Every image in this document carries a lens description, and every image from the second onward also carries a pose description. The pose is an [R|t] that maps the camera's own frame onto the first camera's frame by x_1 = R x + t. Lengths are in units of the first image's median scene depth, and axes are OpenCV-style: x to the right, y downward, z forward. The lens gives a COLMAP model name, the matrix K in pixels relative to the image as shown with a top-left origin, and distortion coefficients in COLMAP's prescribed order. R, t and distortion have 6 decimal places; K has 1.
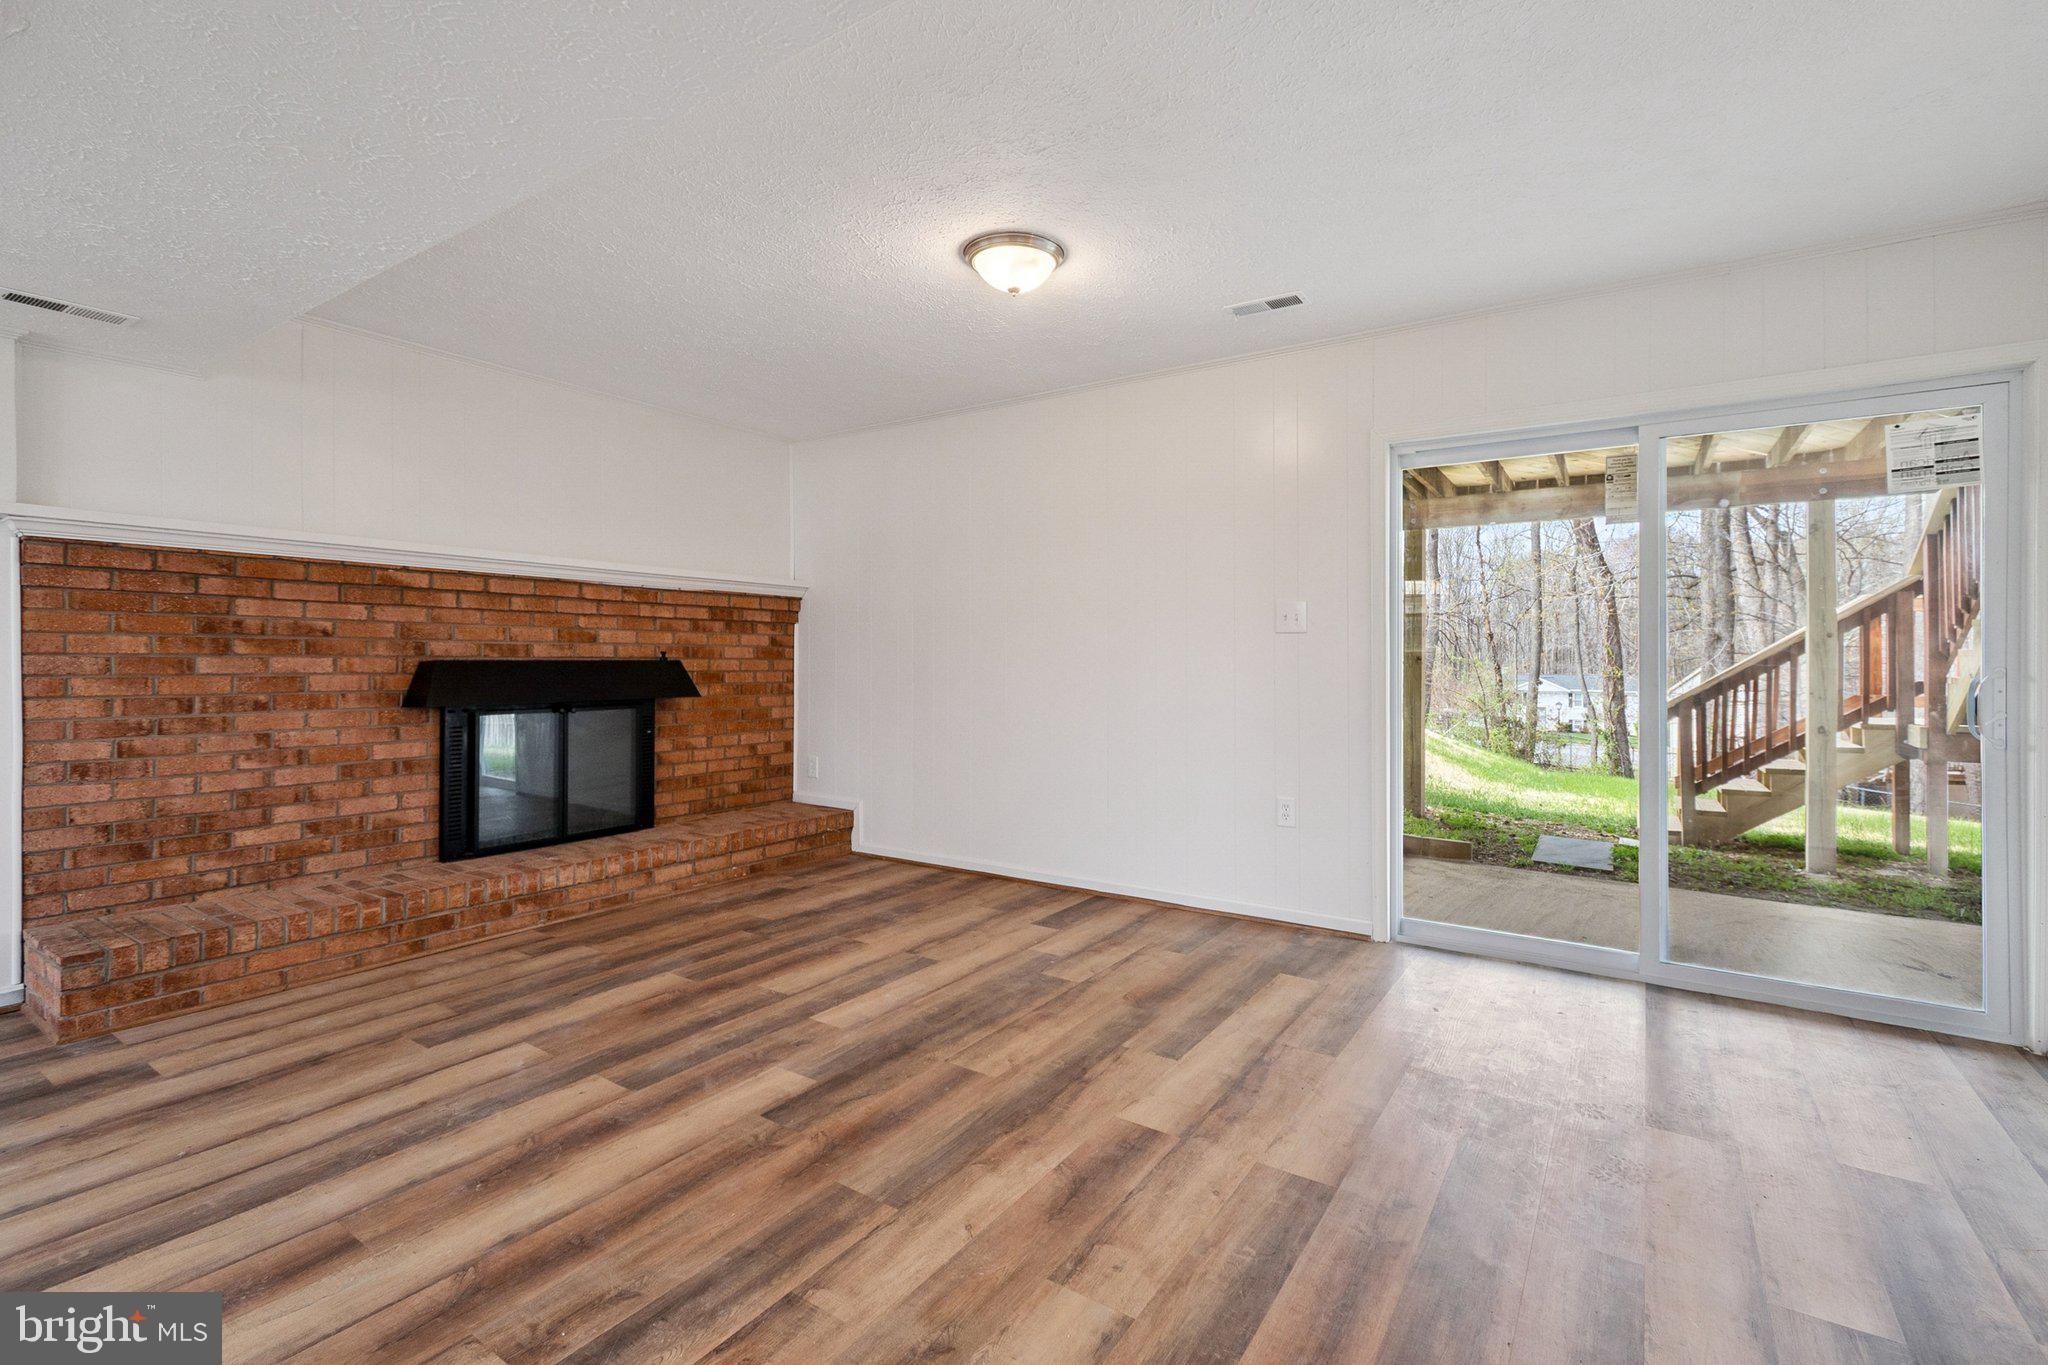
lens RADIAL K [[915.0, 0, 1038.3], [0, 915.0, 661.2], [0, 0, 1]] dist [0.008560, -0.004276]
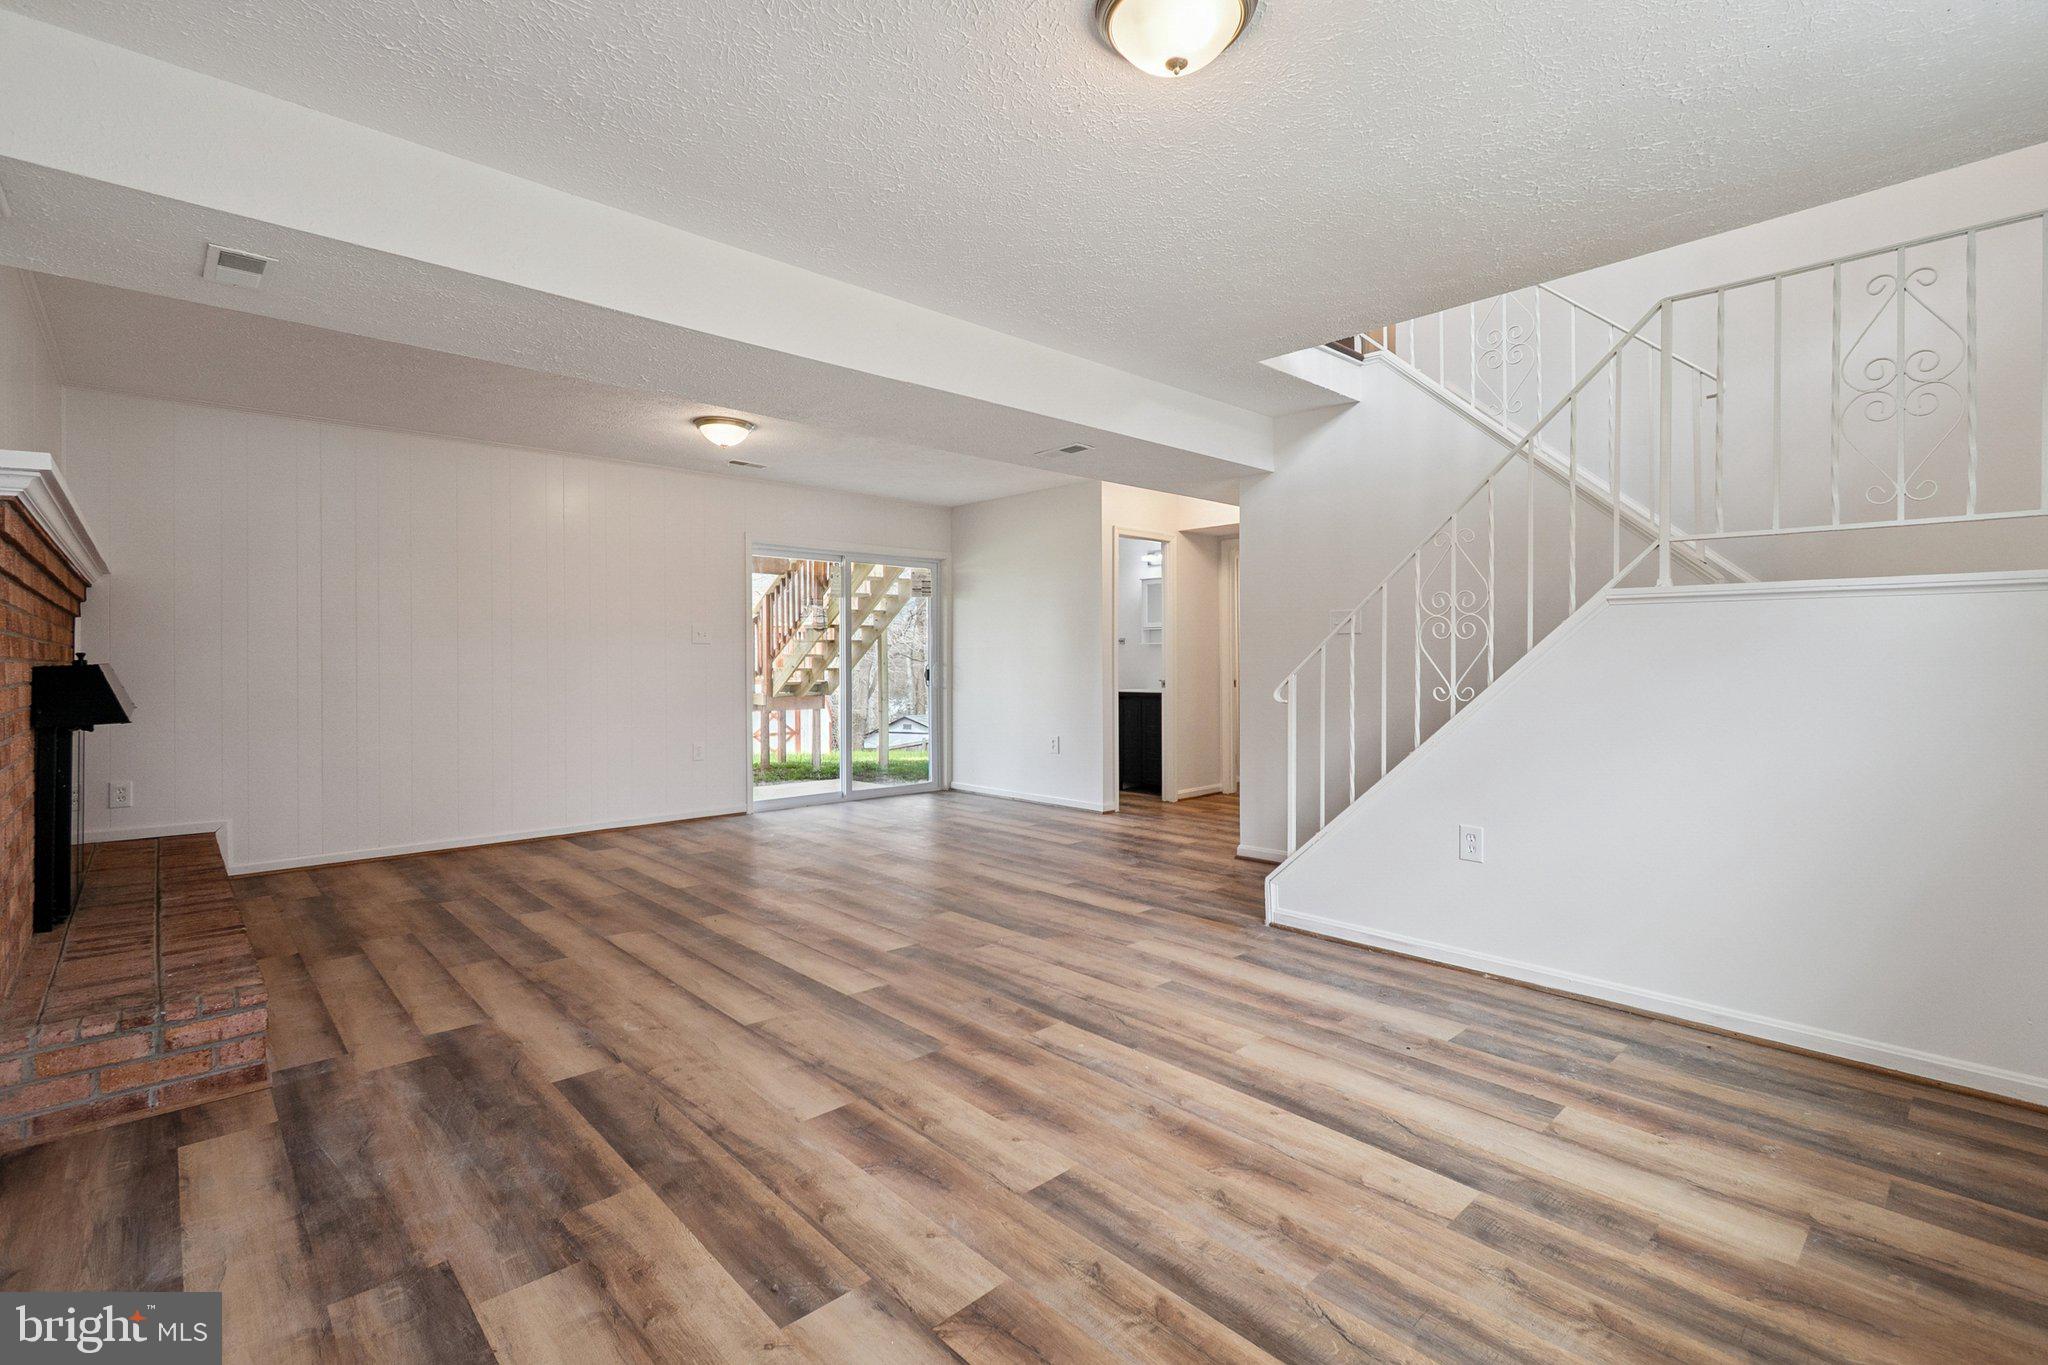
lens RADIAL K [[915.0, 0, 1025.6], [0, 915.0, 670.3], [0, 0, 1]] dist [0.008560, -0.004276]
pose [[0.233128, -0.015302, 0.972326, -1.378124], [0.005702, 0.999881, 0.014368, -0.004752], [-0.972429, 0.002195, 0.233187, 0.040800]]
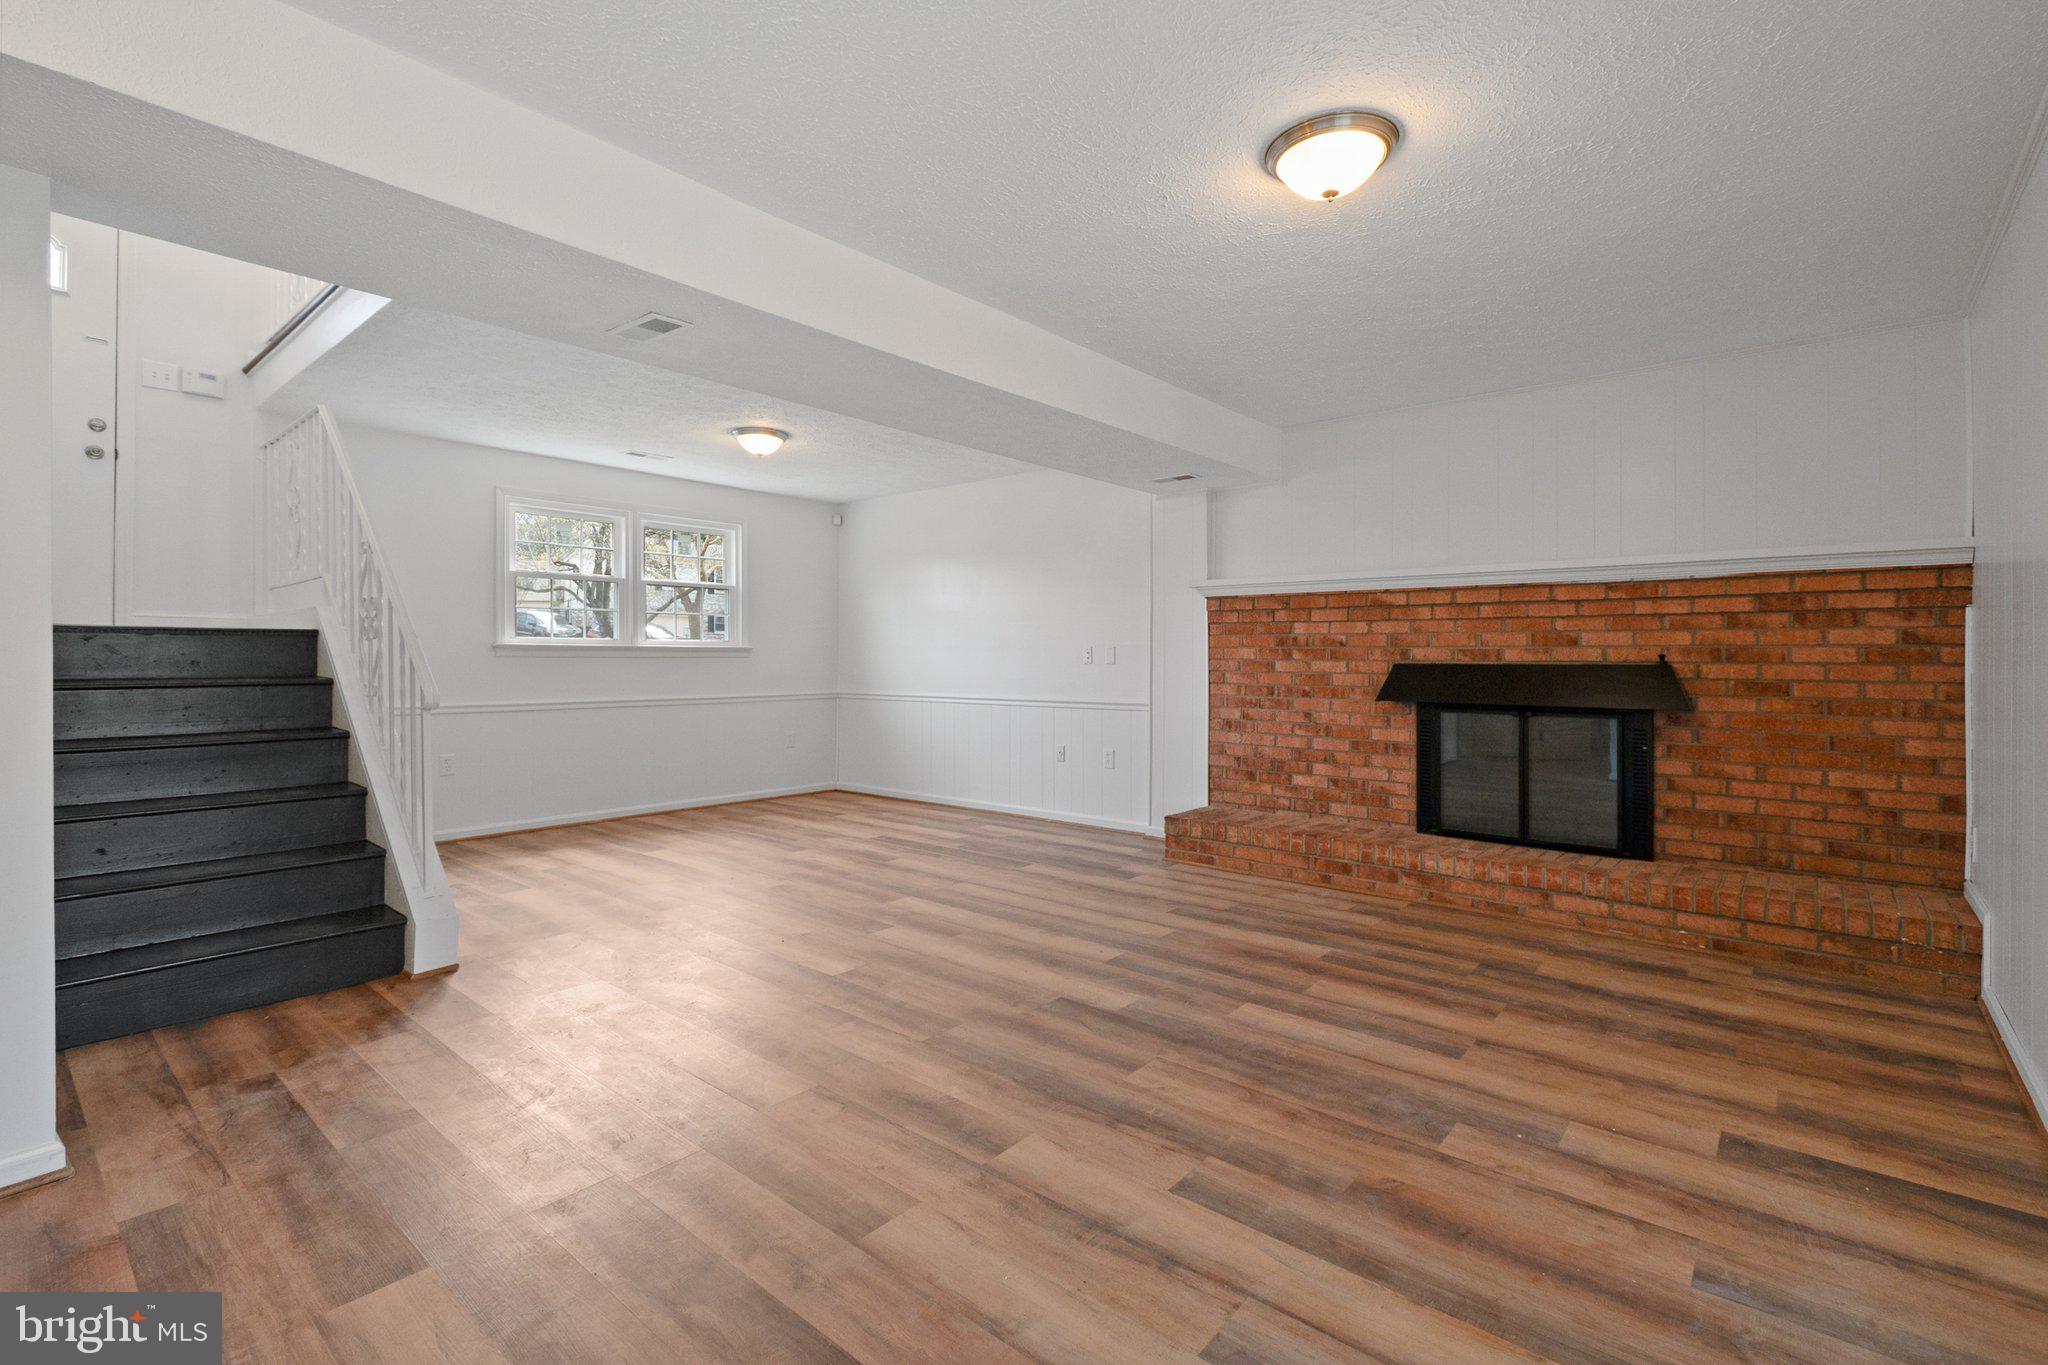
lens RADIAL K [[915.0, 0, 1028.7], [0, 915.0, 666.6], [0, 0, 1]] dist [0.008560, -0.004276]
pose [[-0.120626, 0.003829, -0.992691, 0.690943], [-0.006440, 0.999969, 0.004640, 0.000471], [0.992677, 0.006952, -0.120597, 0.735232]]
